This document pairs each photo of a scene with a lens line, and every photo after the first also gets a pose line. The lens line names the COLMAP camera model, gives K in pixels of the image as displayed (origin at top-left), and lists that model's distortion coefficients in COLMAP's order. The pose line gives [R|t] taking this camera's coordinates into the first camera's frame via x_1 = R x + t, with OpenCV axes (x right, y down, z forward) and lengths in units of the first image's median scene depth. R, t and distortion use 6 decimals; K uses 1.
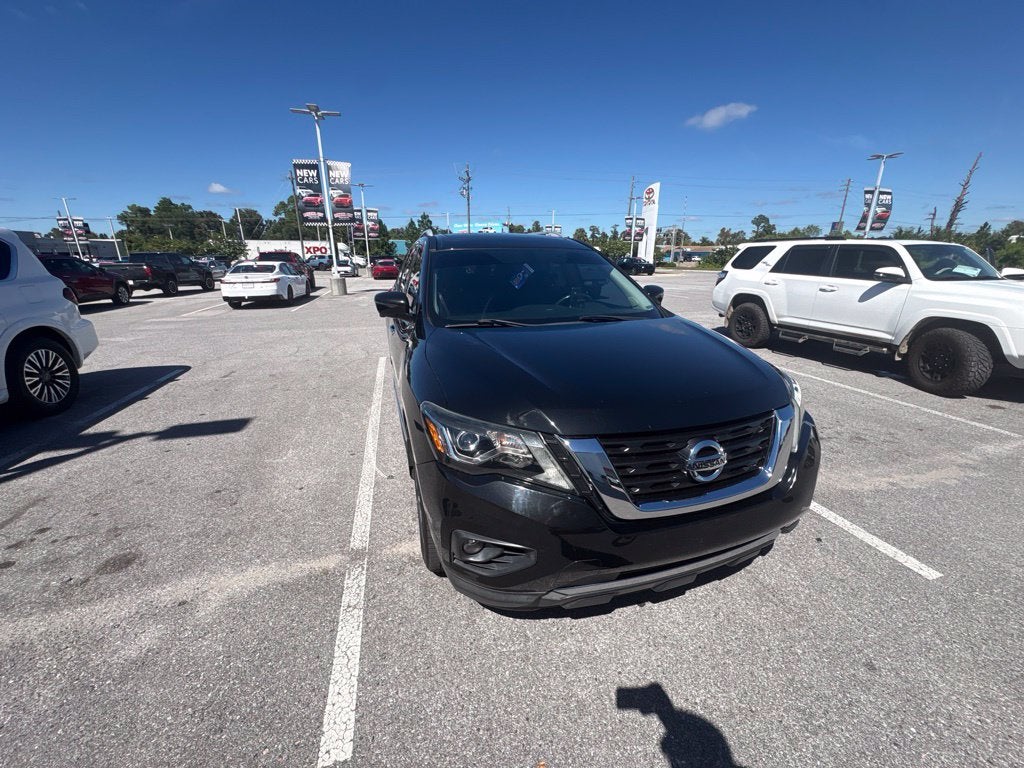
lens RADIAL K [[405.0, 0, 512.3], [0, 405.0, 385.7], [0, 0, 1]] dist [0.000795, -0.000441]
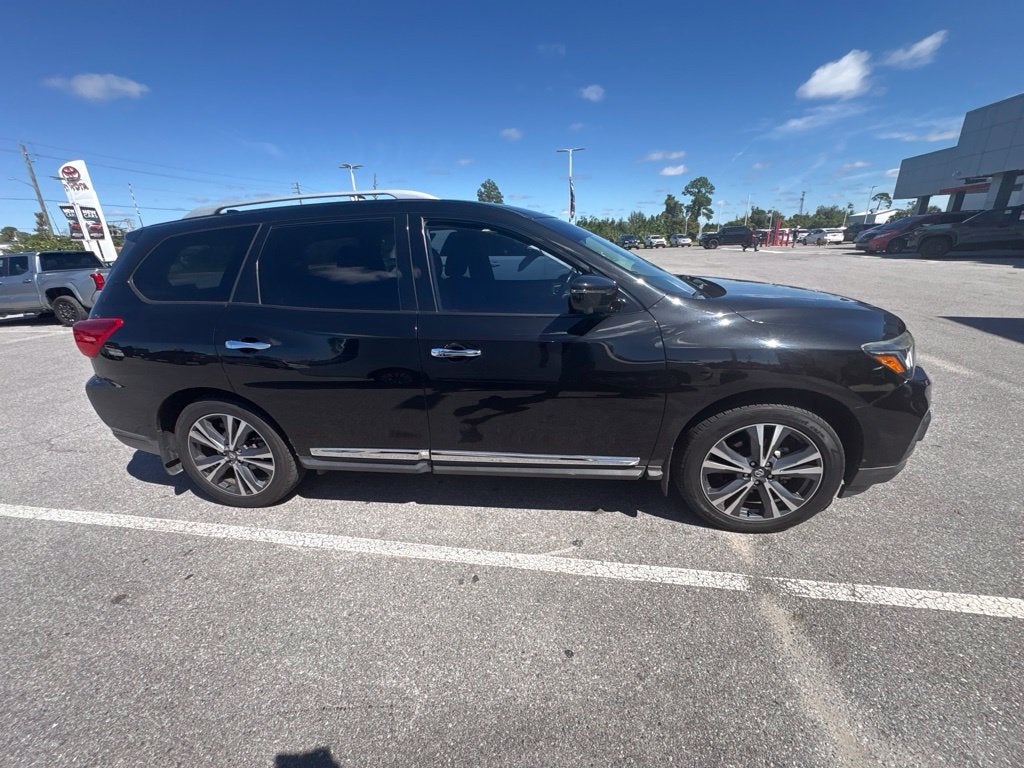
lens RADIAL K [[405.0, 0, 512.3], [0, 405.0, 385.7], [0, 0, 1]] dist [0.000795, -0.000441]
pose [[0.436312, -0.316307, 0.842367, -0.375711], [0.313320, 0.930994, 0.187299, -0.085439], [-0.843482, 0.182210, 0.505309, 0.303789]]
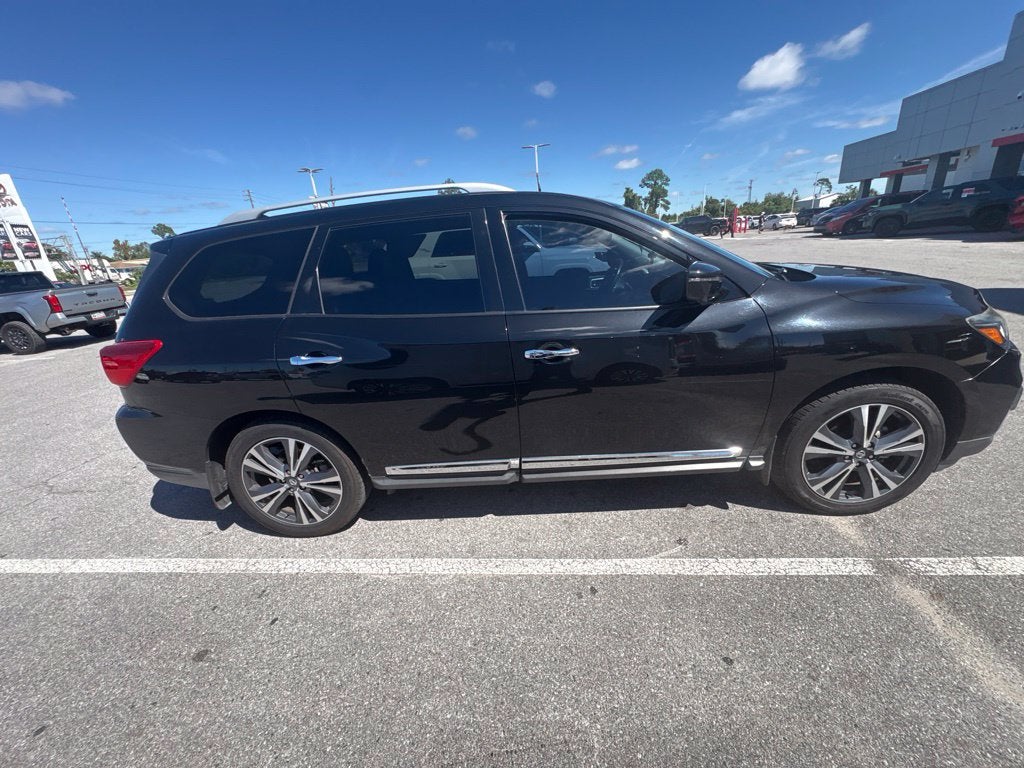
lens RADIAL K [[405.0, 0, 512.3], [0, 405.0, 385.7], [0, 0, 1]] dist [0.000795, -0.000441]
pose [[0.355126, -0.347325, 0.867900, -0.395139], [0.364834, 0.906286, 0.213405, -0.113799], [-0.860687, 0.240854, 0.448562, 0.385736]]
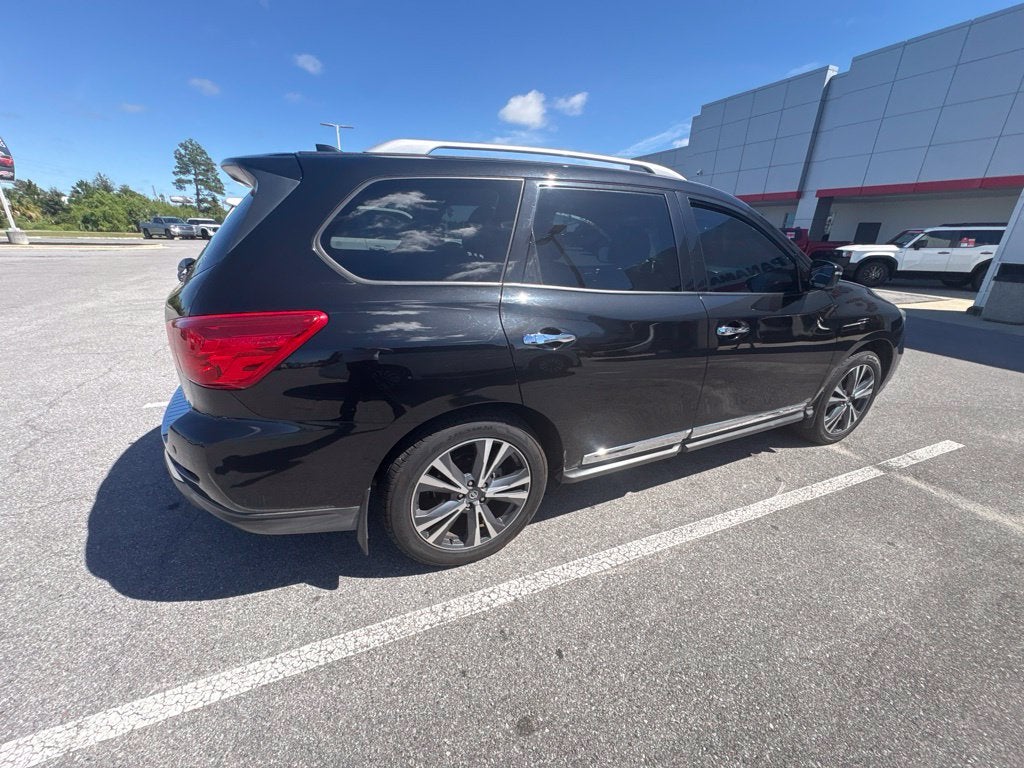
lens RADIAL K [[404.2, 0, 512.5], [0, 404.2, 385.1], [0, 0, 1]] dist [0.002316, -0.000137]
pose [[-0.129366, -0.353859, 0.926309, -0.421296], [0.272583, 0.885480, 0.376330, -0.191498], [-0.953396, 0.301180, -0.018095, 0.659536]]
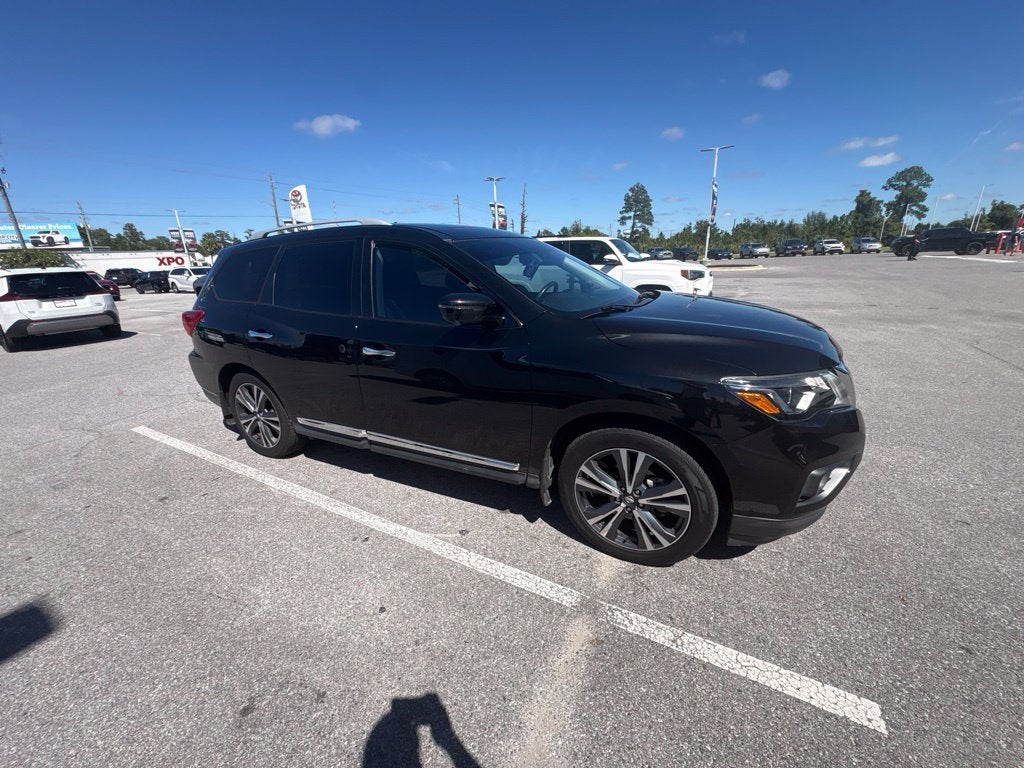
lens RADIAL K [[404.5, 0, 511.8], [0, 404.5, 386.8], [0, 0, 1]] dist [0.000419, 0.000066]
pose [[0.708317, -0.246626, 0.661410, -0.298868], [0.252981, 0.963431, 0.088321, -0.038555], [-0.659006, 0.104765, 0.744806, 0.146049]]
